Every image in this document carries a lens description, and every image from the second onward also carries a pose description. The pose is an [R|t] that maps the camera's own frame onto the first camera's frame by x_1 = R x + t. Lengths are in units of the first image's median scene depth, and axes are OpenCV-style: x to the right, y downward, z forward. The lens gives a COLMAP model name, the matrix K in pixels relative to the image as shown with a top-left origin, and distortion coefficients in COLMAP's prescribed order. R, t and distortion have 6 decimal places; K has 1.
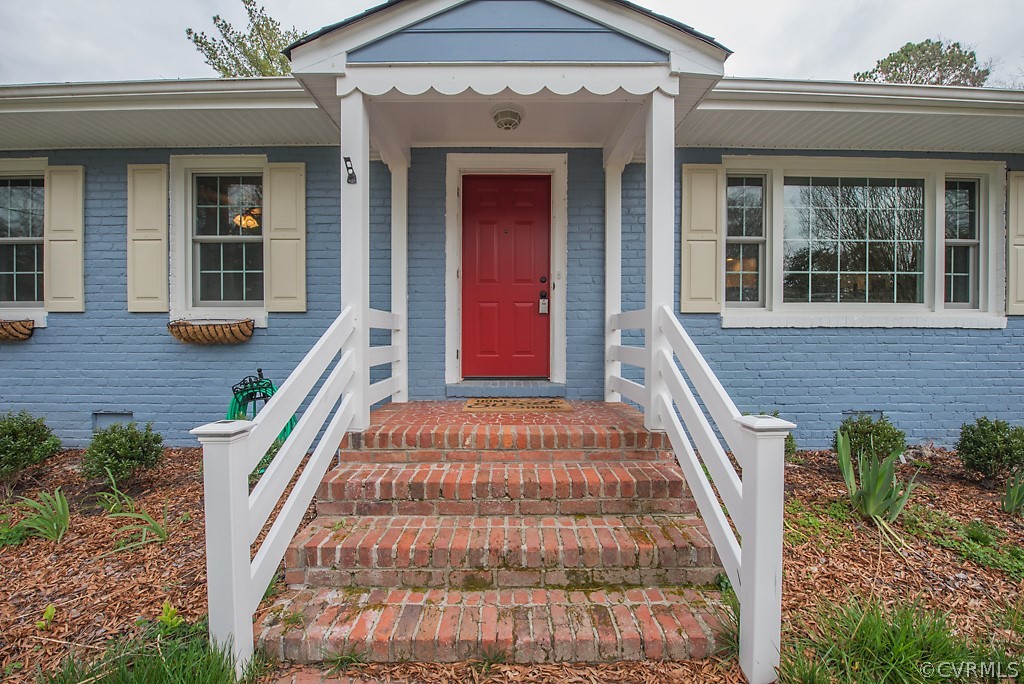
lens RADIAL K [[419.4, 0, 511.9], [0, 419.4, 343.7], [0, 0, 1]] dist [-0.002906, -0.007121]
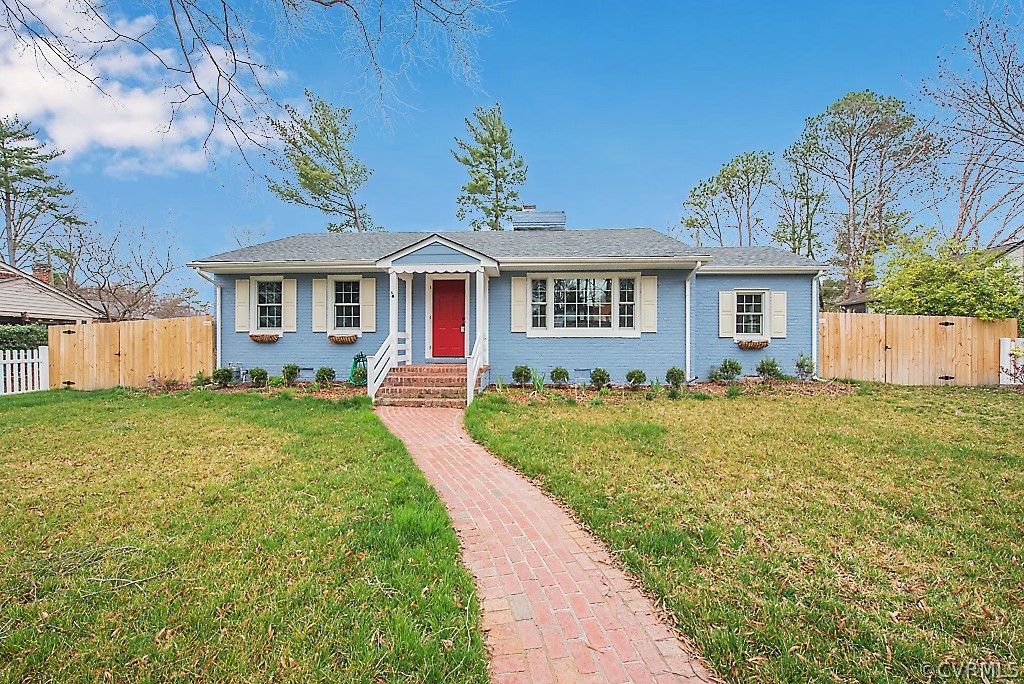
lens RADIAL K [[419.4, 0, 511.9], [0, 419.4, 343.7], [0, 0, 1]] dist [-0.002906, -0.007121]
pose [[0.997543, 0.000057, -0.070056, 0.586468], [-0.000914, 0.999925, -0.012204, 0.034712], [0.070050, 0.012238, 0.997468, -1.659117]]
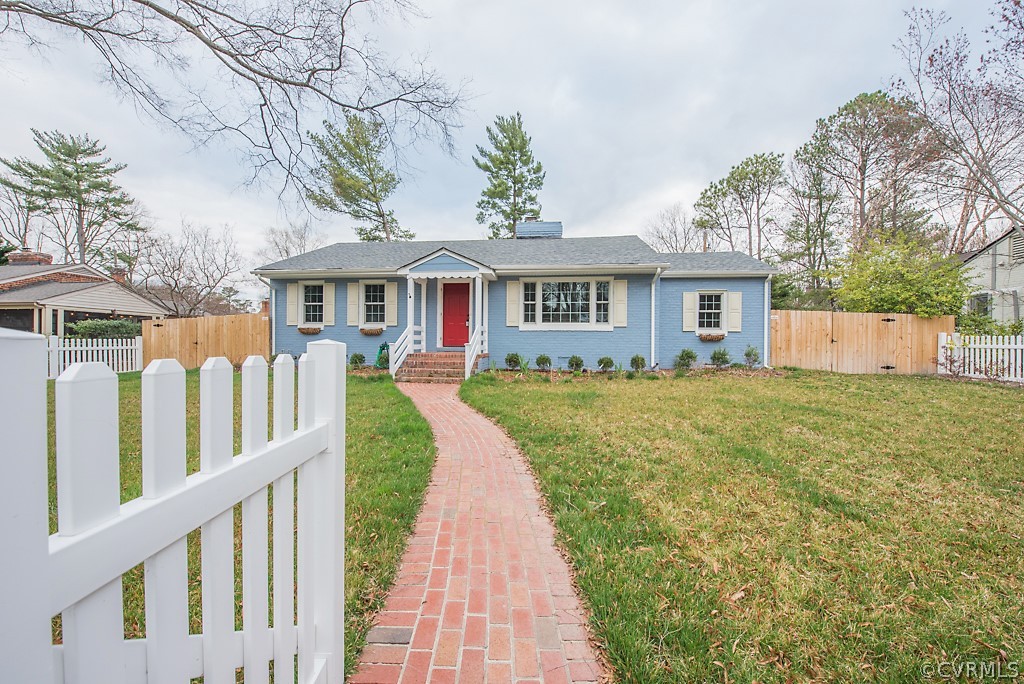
lens RADIAL K [[419.4, 0, 511.9], [0, 419.4, 343.7], [0, 0, 1]] dist [-0.002906, -0.007121]
pose [[0.991244, 0.005766, -0.131916, 0.864573], [-0.006917, 0.999942, -0.008265, 0.090344], [0.131861, 0.009105, 0.991226, -2.207527]]
